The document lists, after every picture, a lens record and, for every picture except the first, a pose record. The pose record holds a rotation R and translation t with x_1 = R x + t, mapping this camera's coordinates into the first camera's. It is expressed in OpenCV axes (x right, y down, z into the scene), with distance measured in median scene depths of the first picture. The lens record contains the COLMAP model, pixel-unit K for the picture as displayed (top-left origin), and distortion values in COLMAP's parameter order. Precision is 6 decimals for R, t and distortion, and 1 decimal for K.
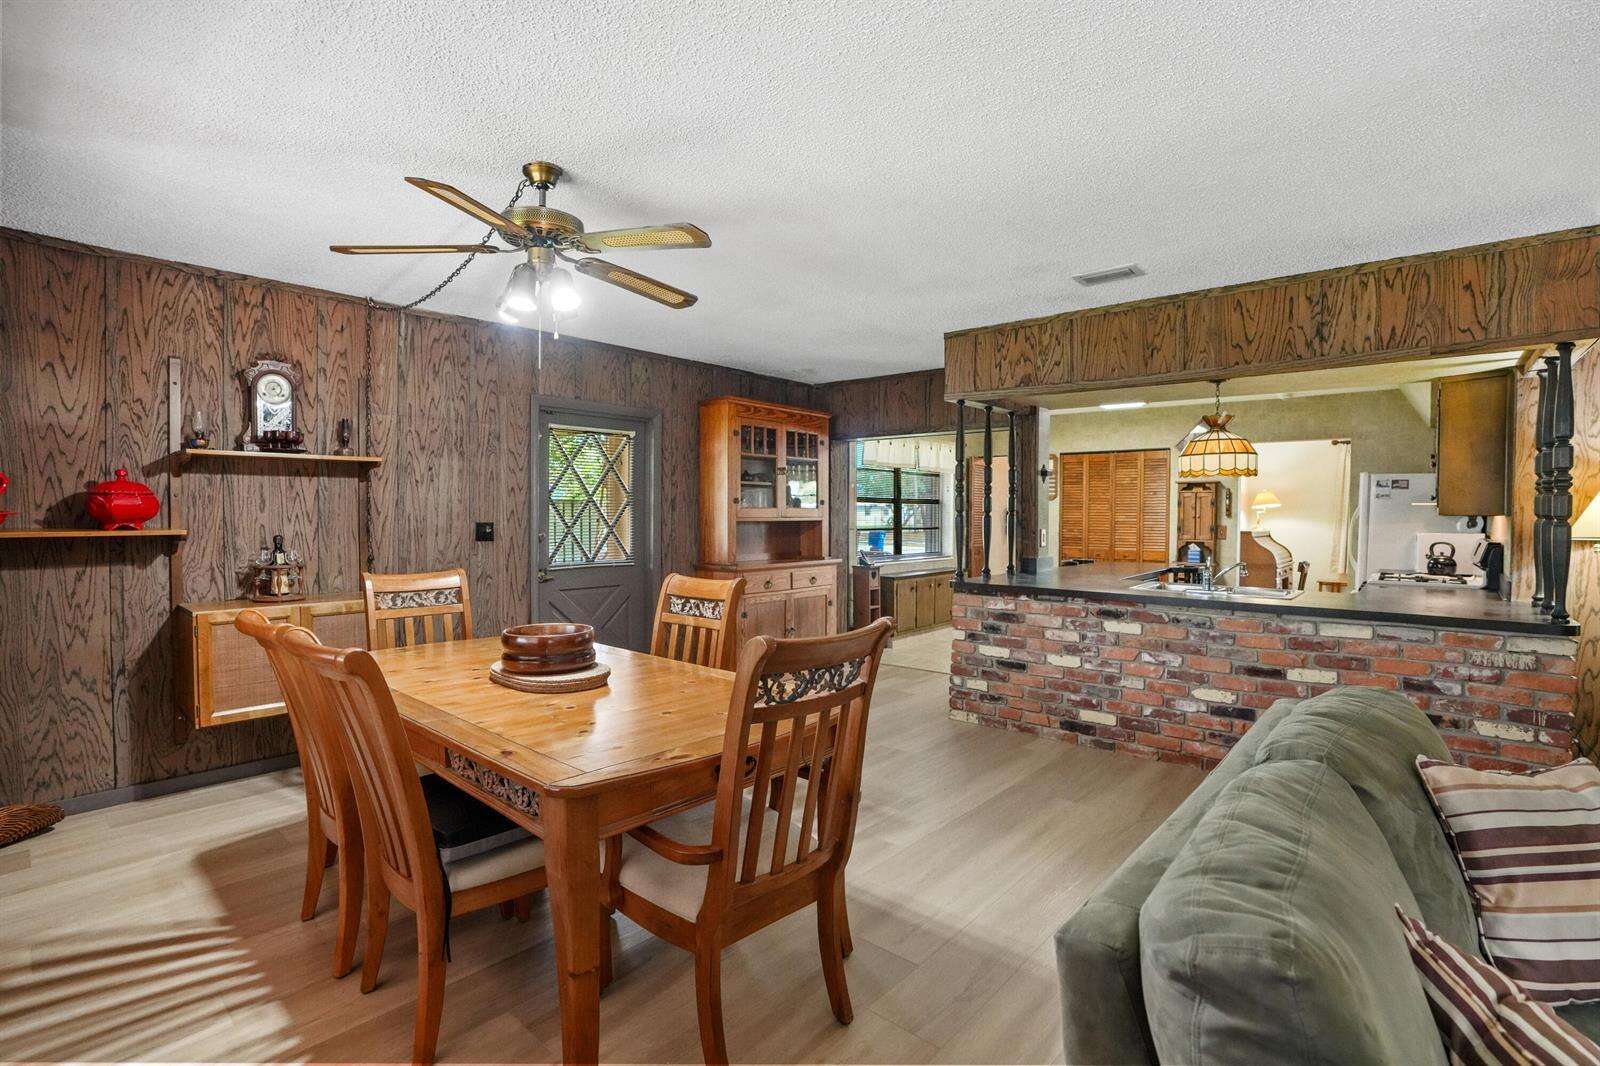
lens RADIAL K [[748.3, 0, 786.4], [0, 748.3, 526.8], [0, 0, 1]] dist [-0.066952, 0.023218]
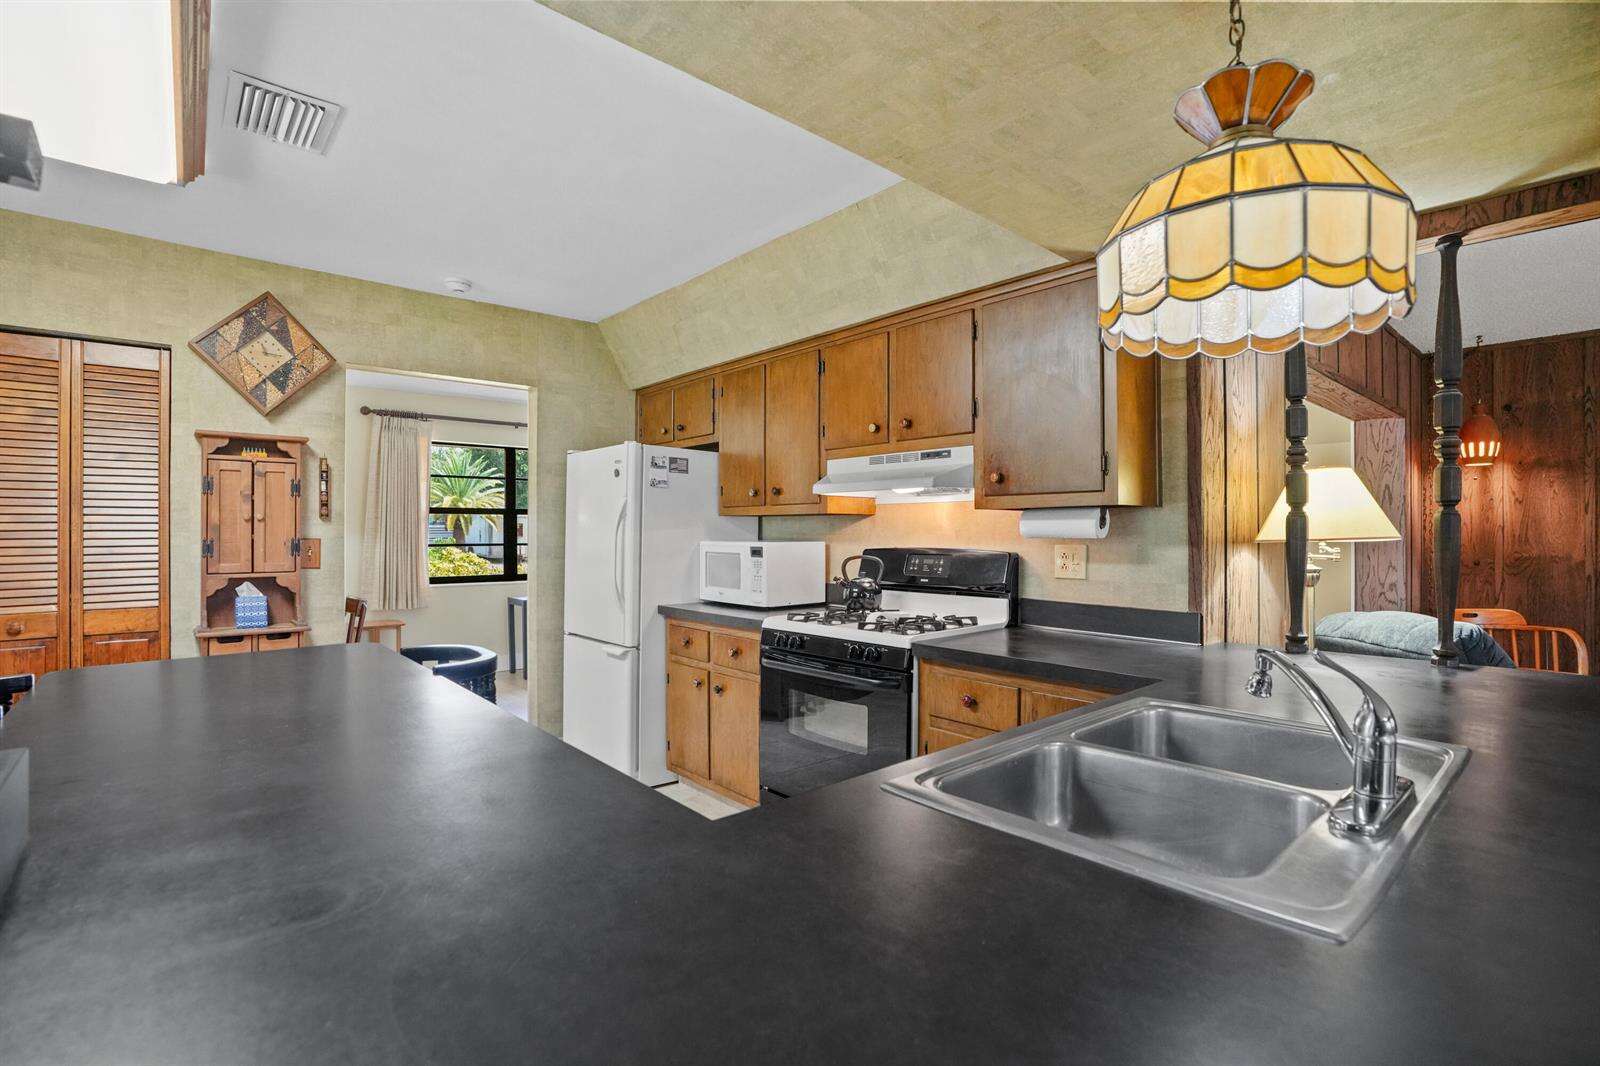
lens RADIAL K [[748.3, 0, 815.4], [0, 748.3, 538.6], [0, 0, 1]] dist [-0.066952, 0.023218]
pose [[0.111982, -0.011021, 0.993649, 0.319078], [0.018723, 0.999784, 0.008979, 0.000664], [-0.993534, 0.017599, 0.112164, 1.141013]]
